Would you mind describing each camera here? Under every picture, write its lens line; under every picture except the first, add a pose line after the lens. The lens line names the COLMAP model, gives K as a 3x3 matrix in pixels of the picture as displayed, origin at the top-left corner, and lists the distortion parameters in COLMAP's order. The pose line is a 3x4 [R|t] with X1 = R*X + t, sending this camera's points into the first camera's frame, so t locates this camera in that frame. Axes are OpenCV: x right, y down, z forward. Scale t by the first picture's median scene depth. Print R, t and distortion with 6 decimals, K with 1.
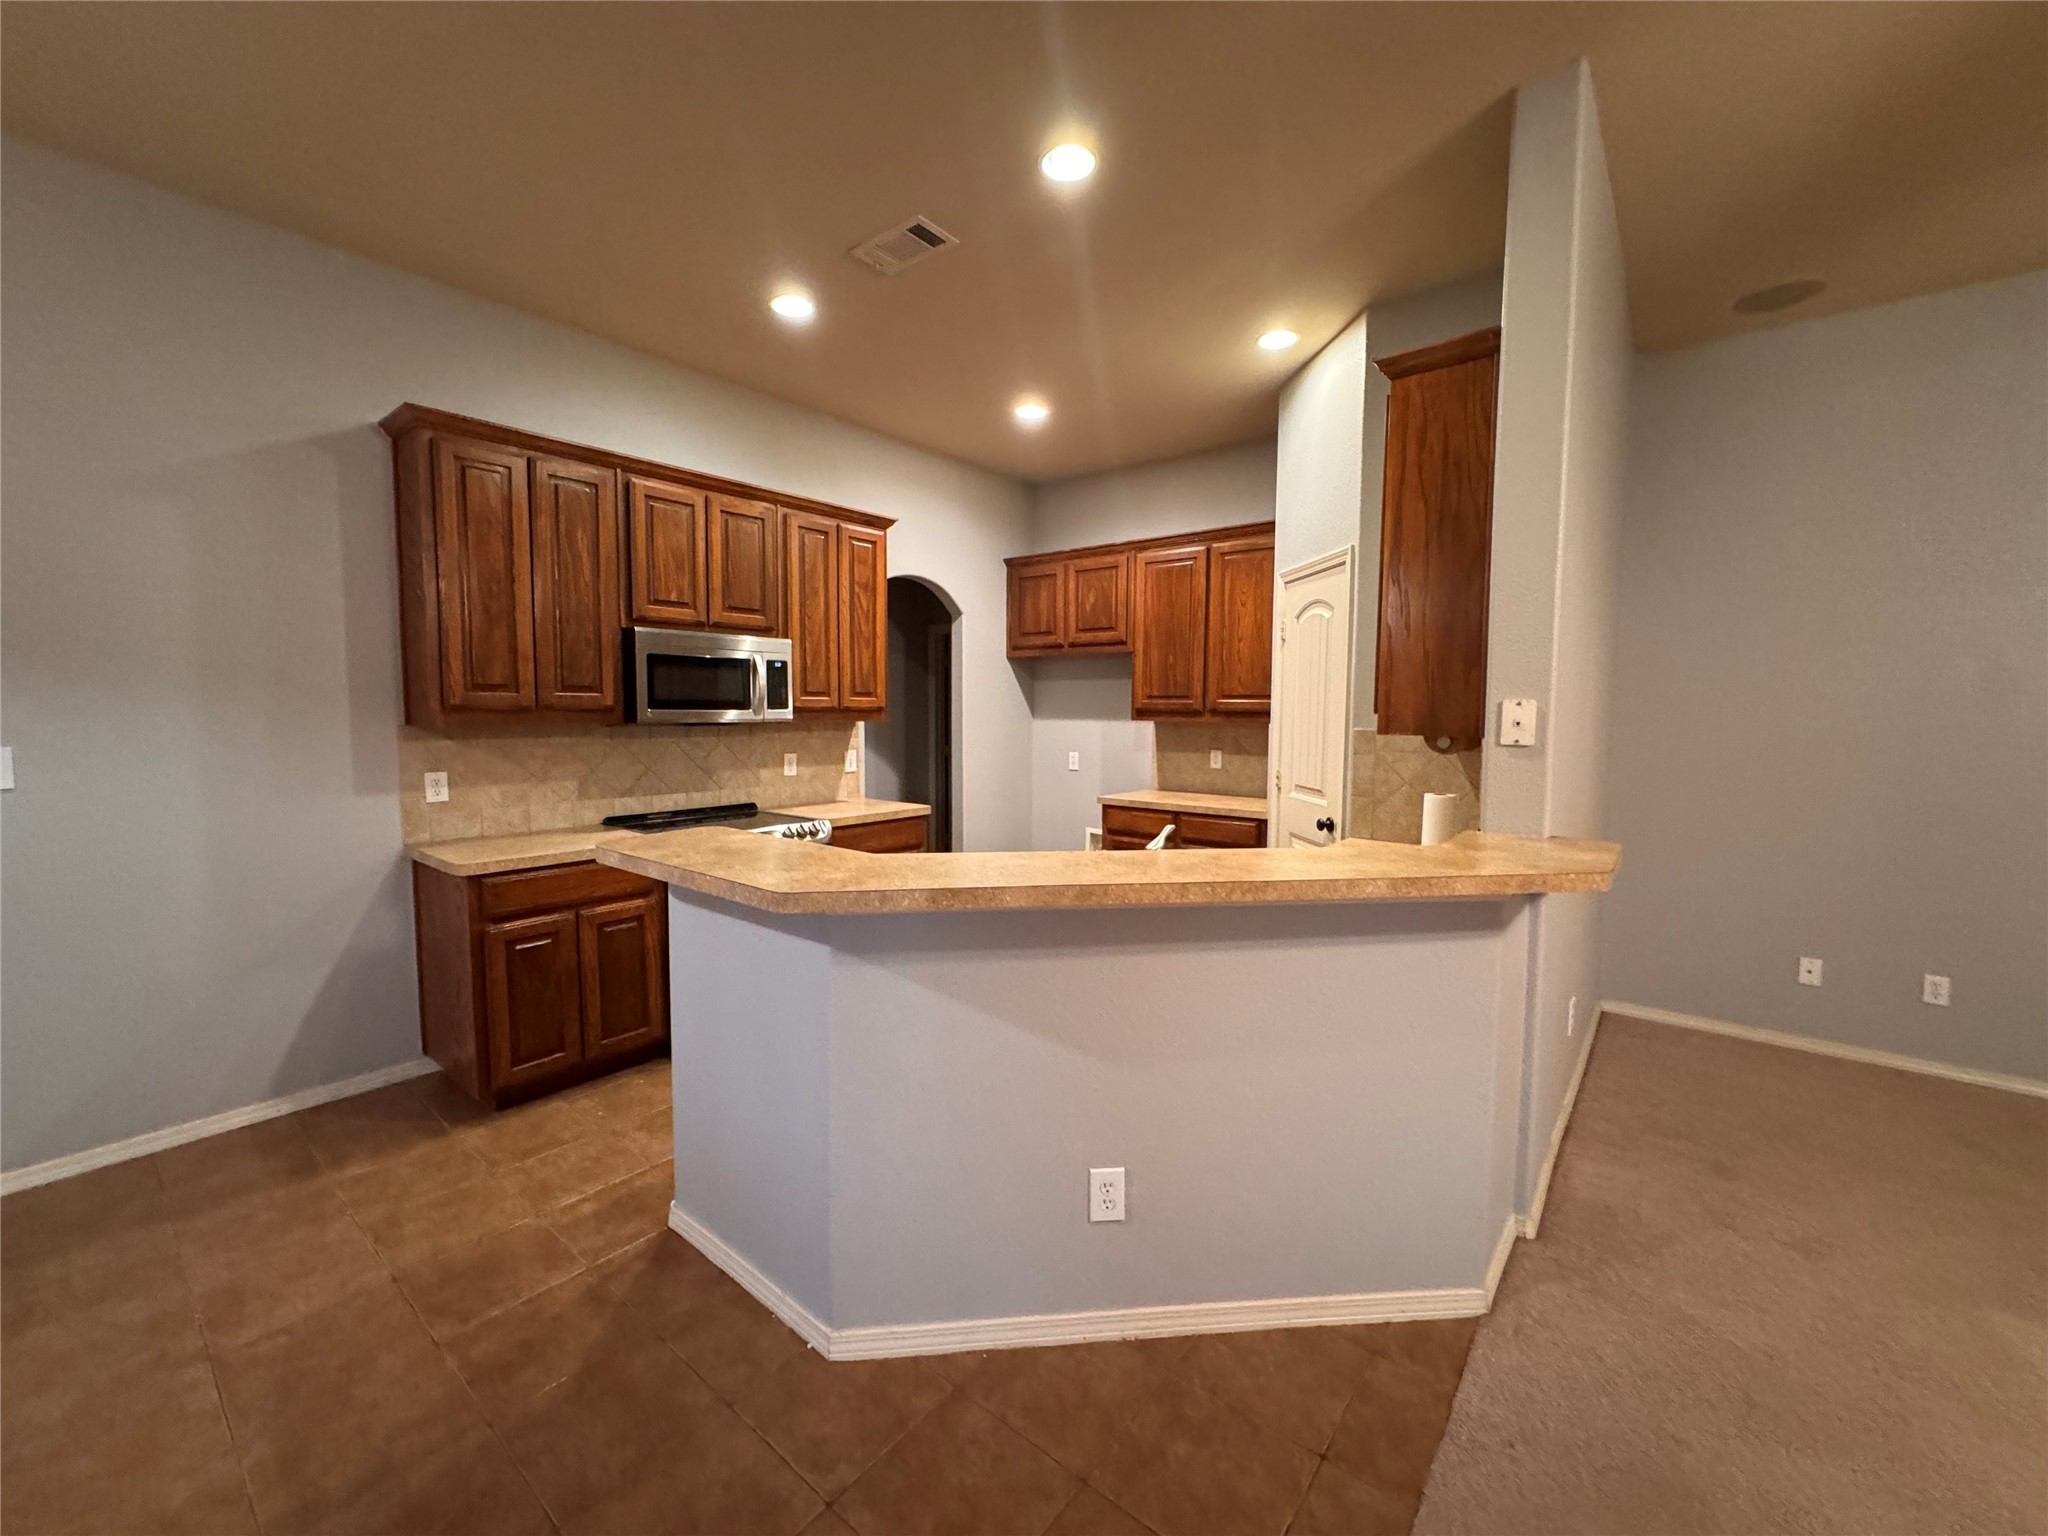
lens RADIAL K [[818.1, 0, 1024.9], [0, 818.1, 767.4], [0, 0, 1]] dist [-0.004351, 0.001015]
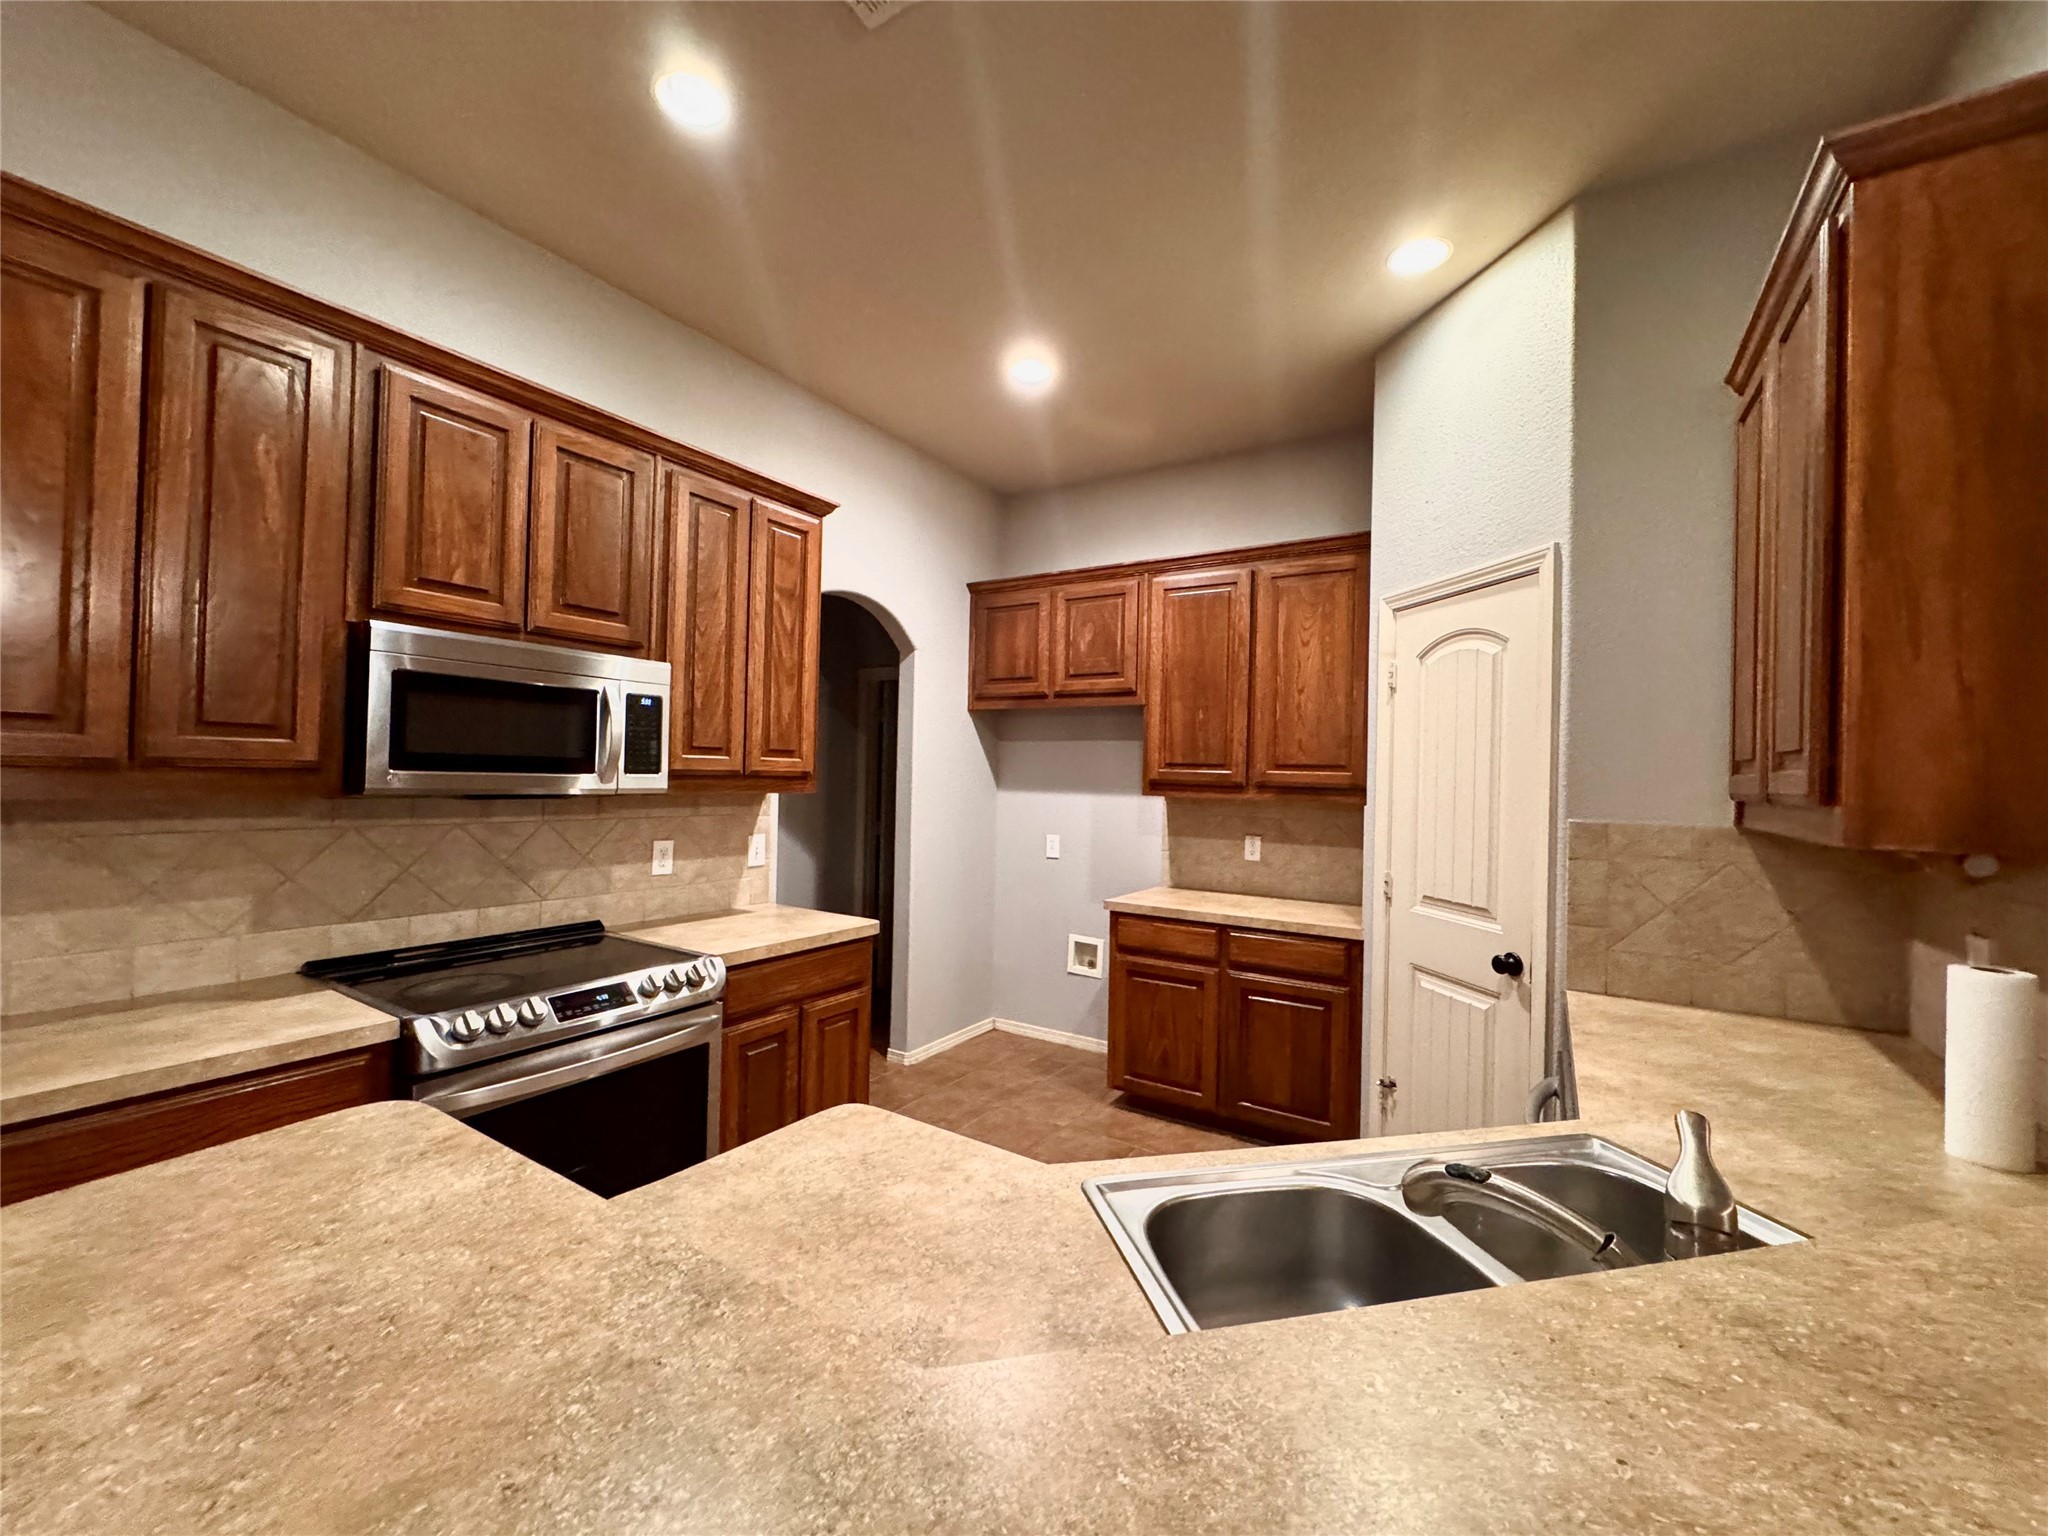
lens RADIAL K [[818.1, 0, 1025.6], [0, 818.1, 767.5], [0, 0, 1]] dist [-0.004351, 0.001015]
pose [[0.992350, 0.018765, 0.122025, -0.085338], [-0.008899, 0.996682, -0.080904, -0.026605], [-0.123138, 0.079199, 0.989224, 0.333151]]
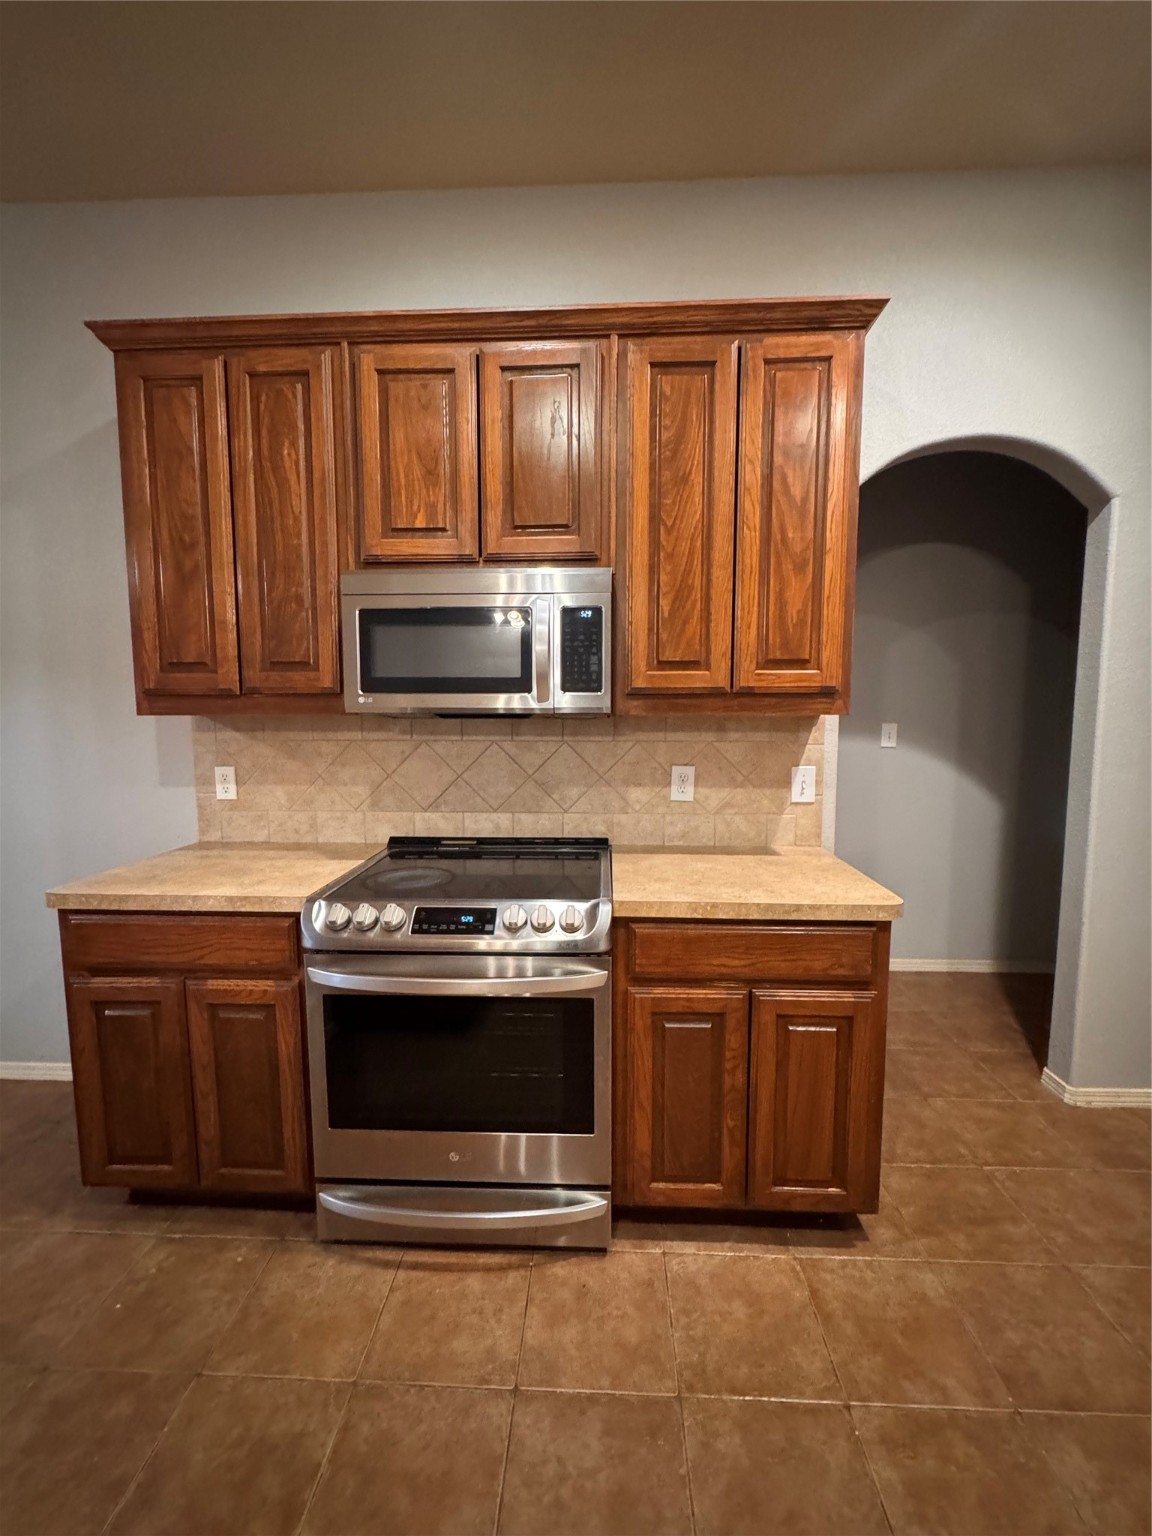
lens RADIAL K [[613.6, 0, 582.0], [0, 613.6, 767.9], [0, 0, 1]] dist [-0.004351, 0.001015]
pose [[0.600242, 0.069218, -0.796818, 0.046322], [-0.054473, 0.997473, 0.045613, -0.035032], [0.797962, 0.016026, 0.602495, 0.695980]]
